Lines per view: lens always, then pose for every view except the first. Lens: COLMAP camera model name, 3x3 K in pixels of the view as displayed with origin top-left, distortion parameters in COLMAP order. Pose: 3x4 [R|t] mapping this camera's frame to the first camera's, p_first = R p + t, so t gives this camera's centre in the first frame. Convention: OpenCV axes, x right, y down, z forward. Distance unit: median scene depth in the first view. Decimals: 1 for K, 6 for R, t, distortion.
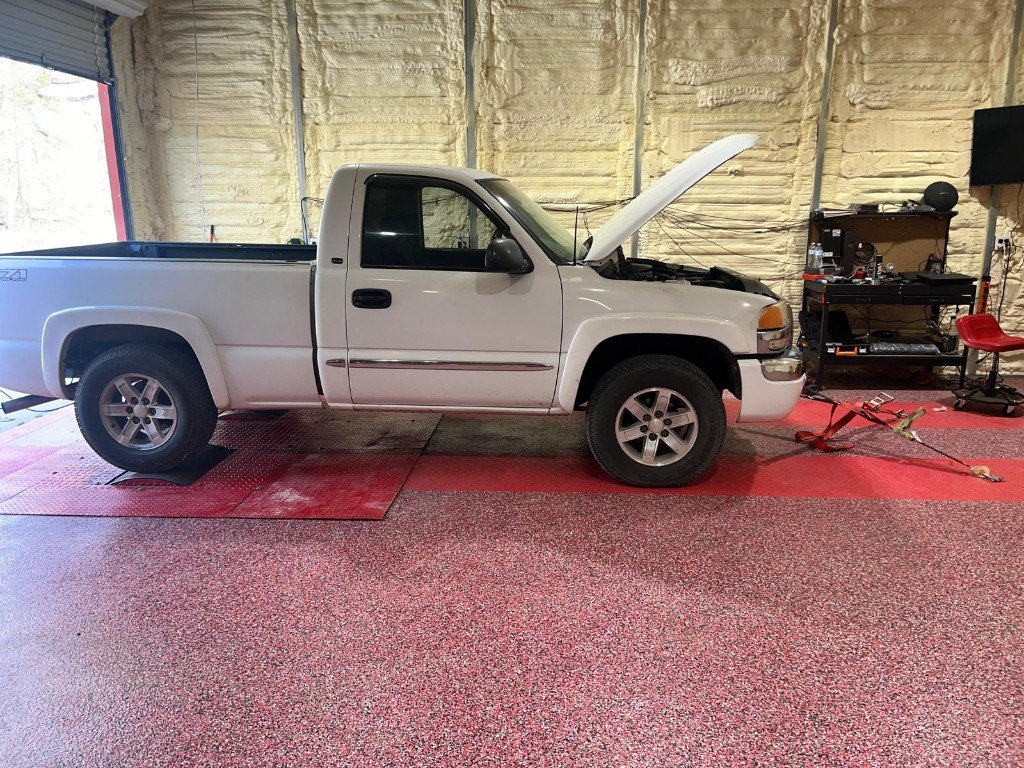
lens RADIAL K [[783.2, 0, 517.1], [0, 783.2, 384.1], [0, 0, 1]] dist [0.048675, -0.049349]
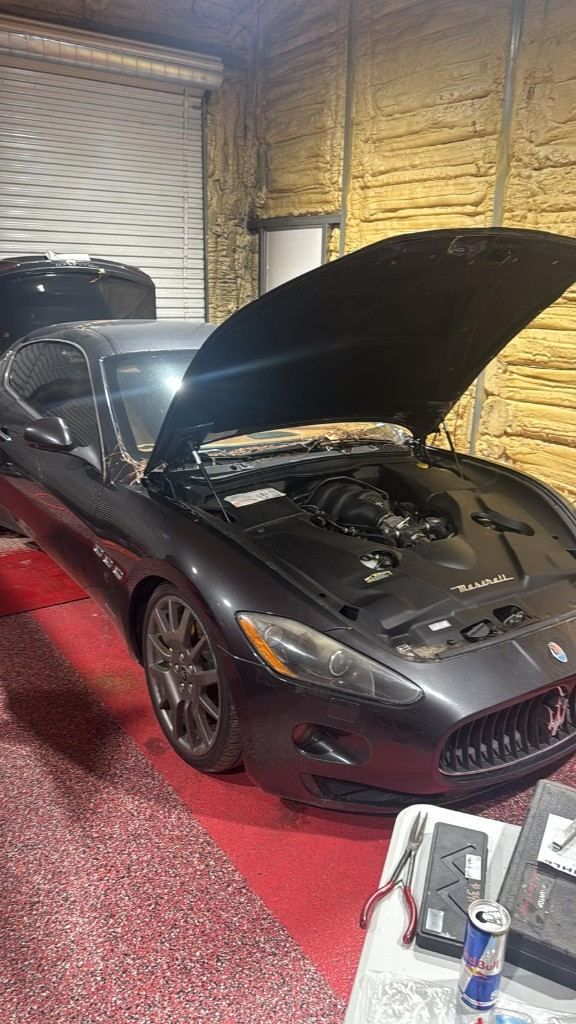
lens RADIAL K [[780.0, 0, 284.9], [0, 780.0, 511.3], [0, 0, 1]] dist [-0.000763, 0.007360]
pose [[0.606835, 0.247291, -0.755379, 0.417152], [-0.210197, 0.966463, 0.147532, -0.104770], [0.766530, 0.069251, 0.638464, 0.437699]]
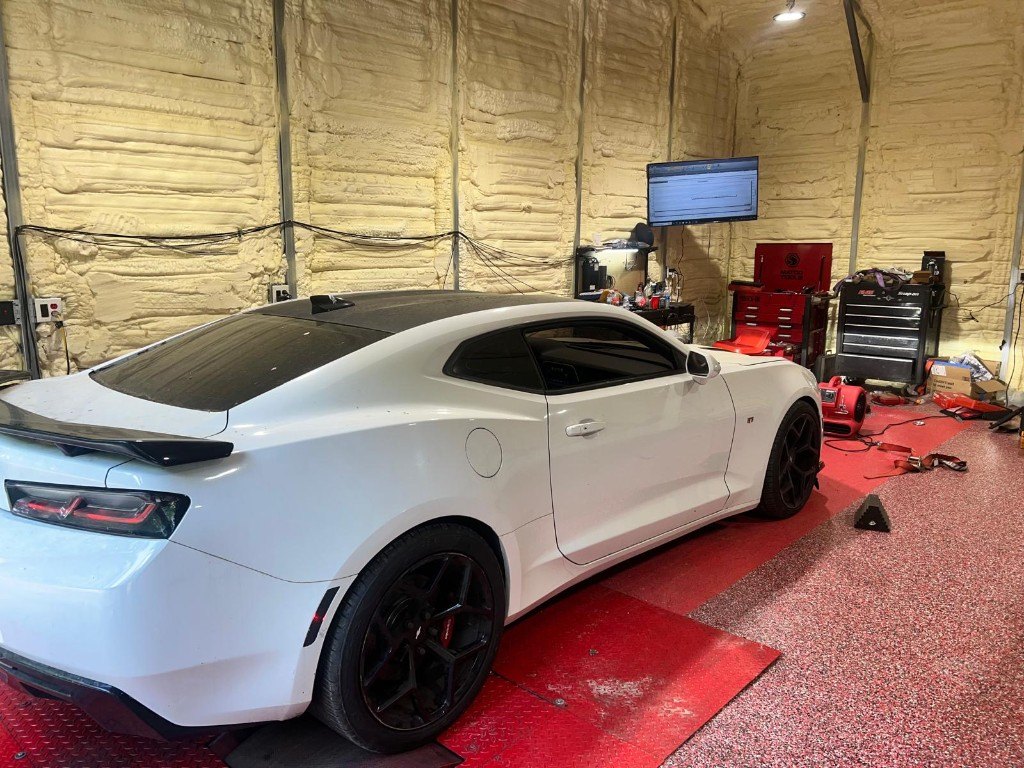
lens RADIAL K [[783.2, 0, 518.2], [0, 783.2, 391.2], [0, 0, 1]] dist [0.048675, -0.049349]
pose [[0.633831, -0.143970, 0.759954, -0.505349], [0.171509, 0.984226, 0.043412, -0.089154], [-0.754217, 0.102823, 0.648525, 0.398086]]
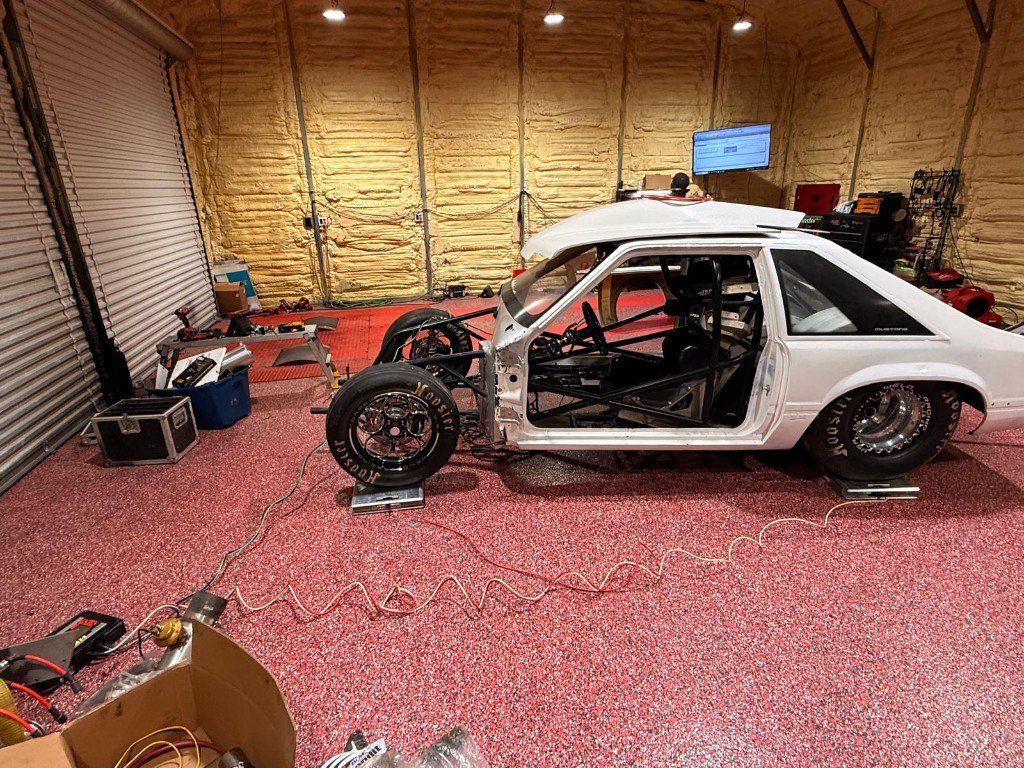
lens RADIAL K [[549.4, 0, 510.4], [0, 549.4, 388.1], [0, 0, 1]] dist [-0.005794, 0.002624]
pose [[0.958398, -0.116789, 0.260449, -0.231262], [0.084999, 0.987840, 0.130184, 0.038386], [-0.272486, -0.102630, 0.956671, -0.162131]]
